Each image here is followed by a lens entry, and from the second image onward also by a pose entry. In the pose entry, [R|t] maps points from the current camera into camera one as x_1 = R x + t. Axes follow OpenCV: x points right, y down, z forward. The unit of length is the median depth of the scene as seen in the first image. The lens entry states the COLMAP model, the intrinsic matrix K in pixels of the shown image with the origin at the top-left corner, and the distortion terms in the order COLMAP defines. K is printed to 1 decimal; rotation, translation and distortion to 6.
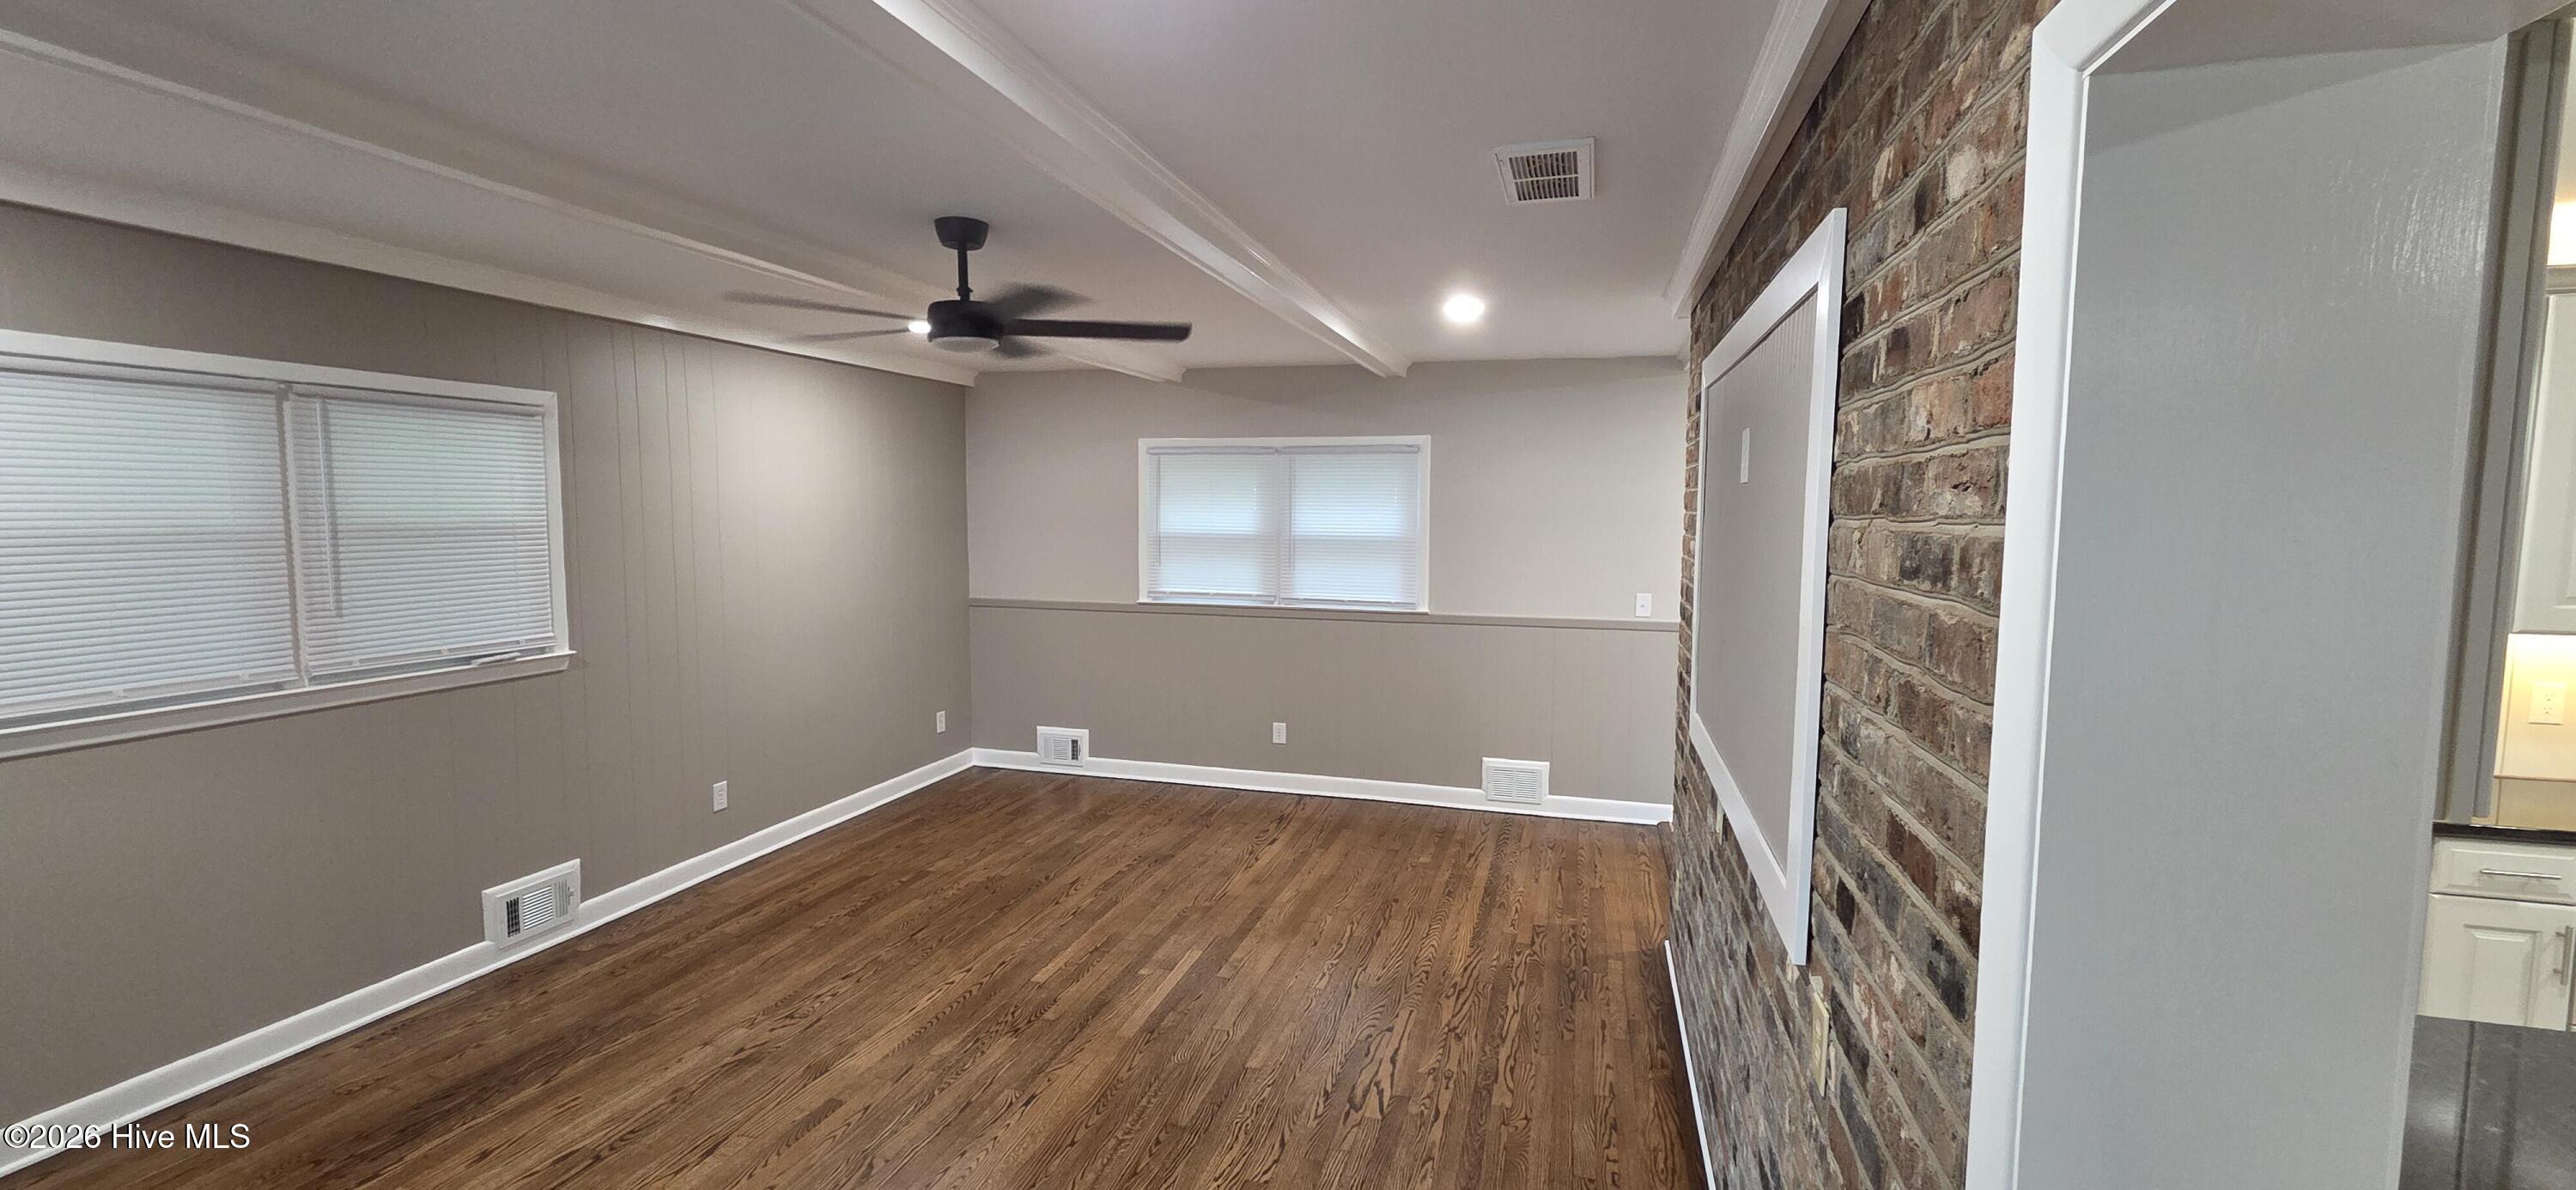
lens RADIAL K [[1056.4, 0, 1287.2], [0, 1056.4, 594.8], [0, 0, 1]] dist [-0.000371, -0.000360]
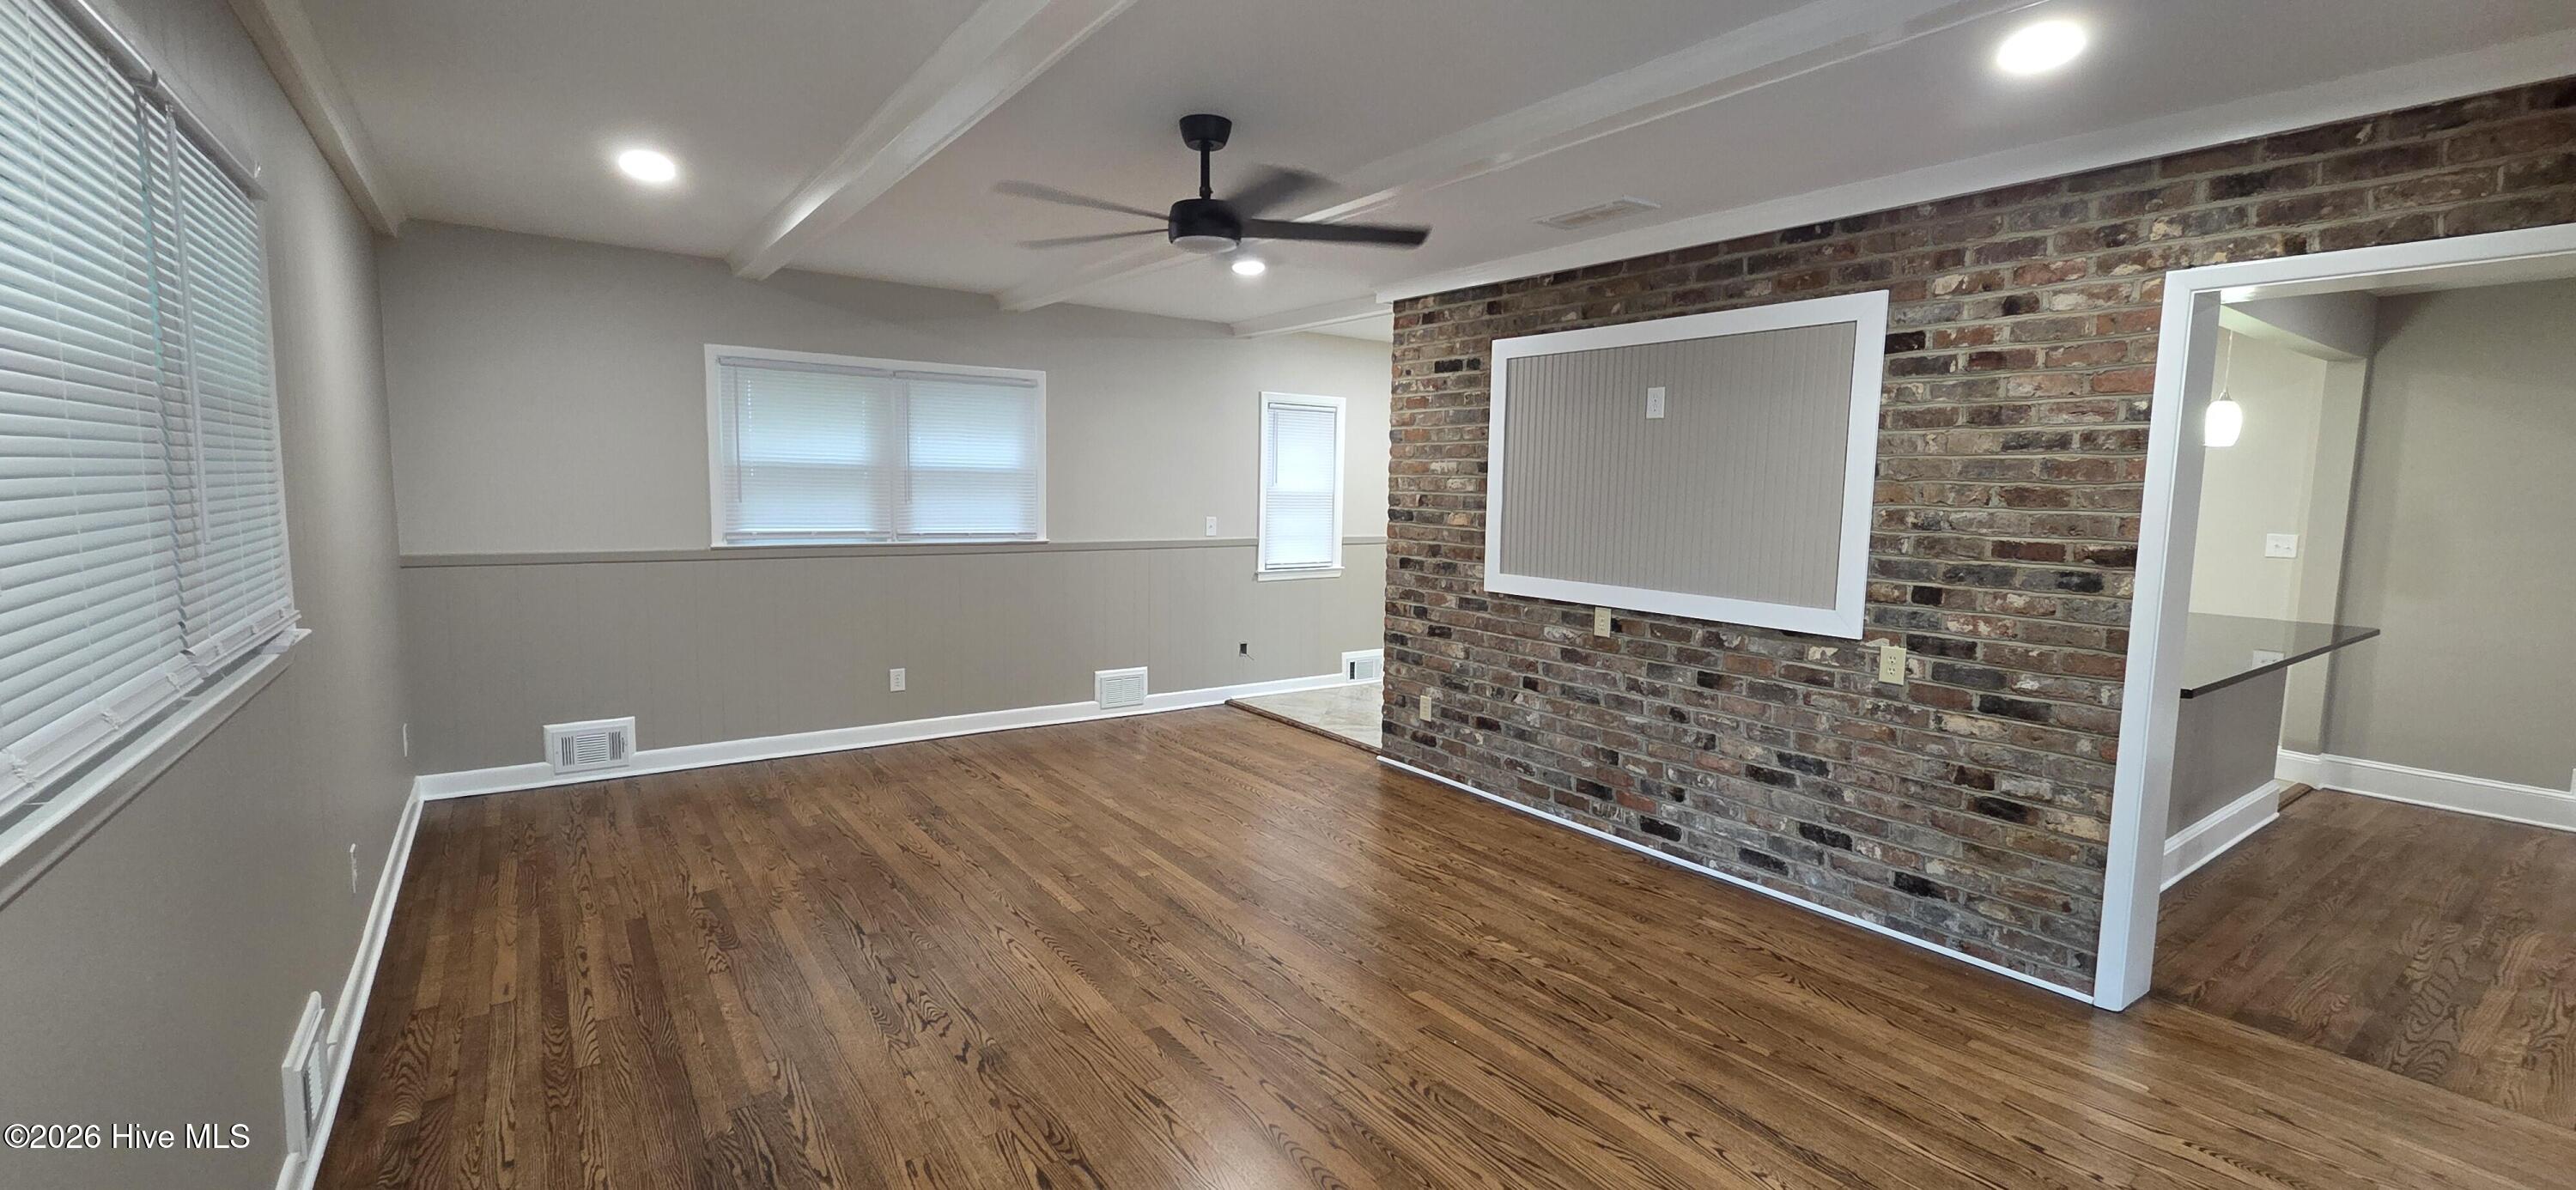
lens RADIAL K [[1056.4, 0, 1289.2], [0, 1056.4, 582.3], [0, 0, 1]] dist [-0.000371, -0.000360]
pose [[0.622136, -0.070092, 0.779765, -0.685753], [0.053058, 0.997469, 0.047328, 0.026006], [-0.781109, 0.011929, 0.624281, 0.199809]]
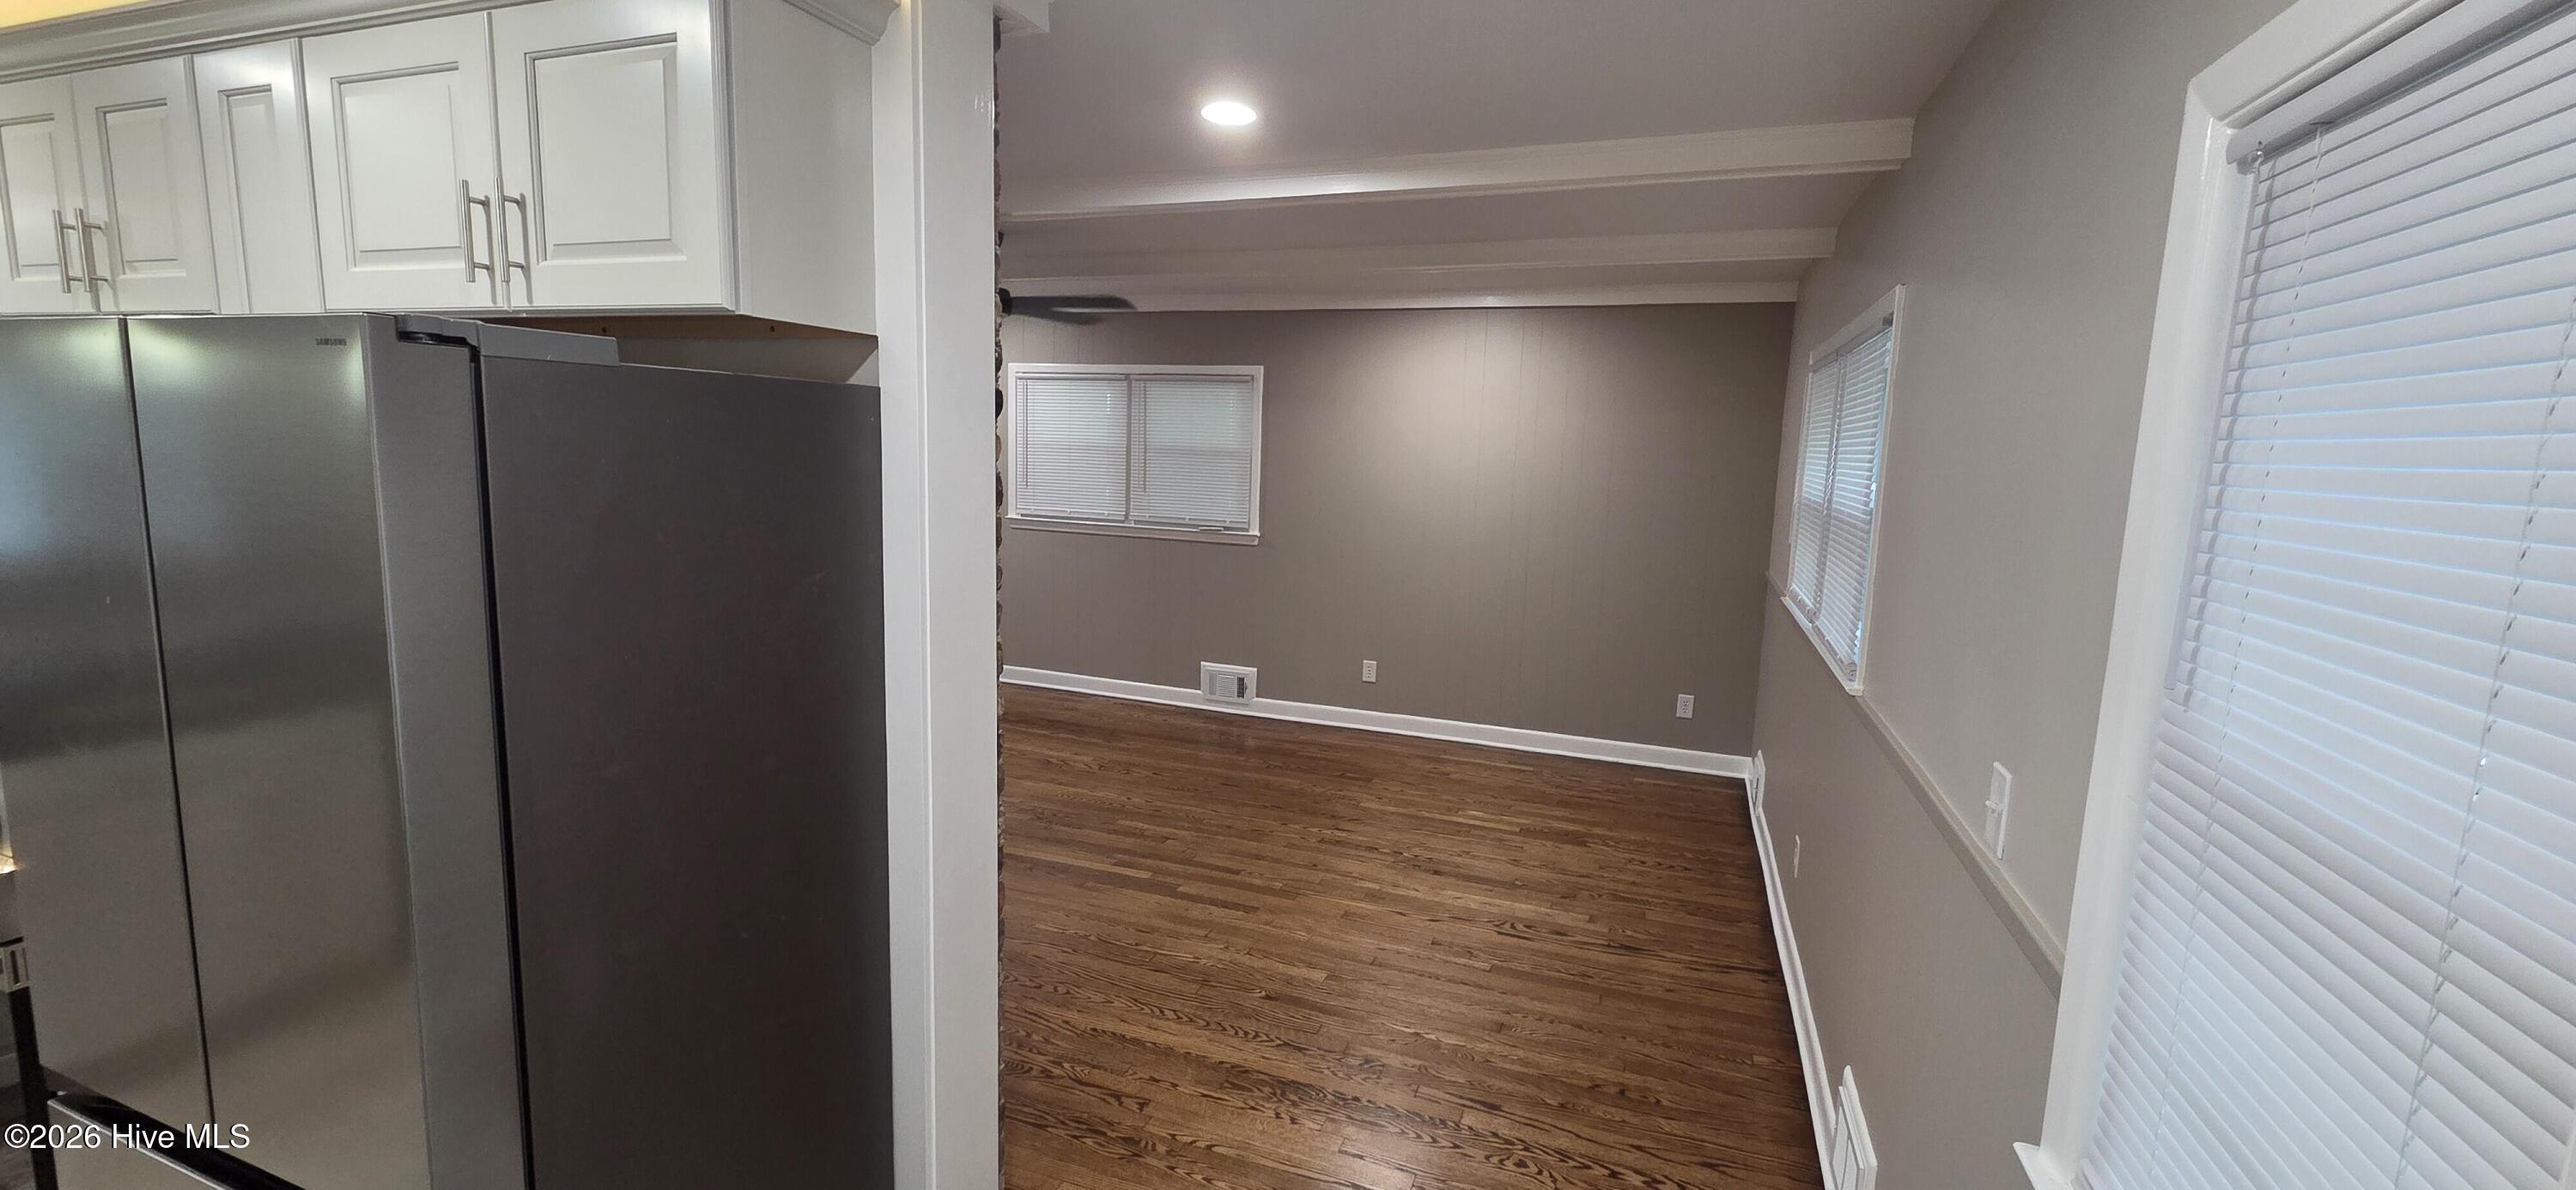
lens RADIAL K [[1056.4, 0, 1282.3], [0, 1056.4, 589.4], [0, 0, 1]] dist [-0.000371, -0.000360]
pose [[-0.085411, 0.131410, -0.987642, 0.747623], [-0.118329, 0.982911, 0.141014, -0.077323], [0.989294, 0.128911, -0.068401, 1.001462]]
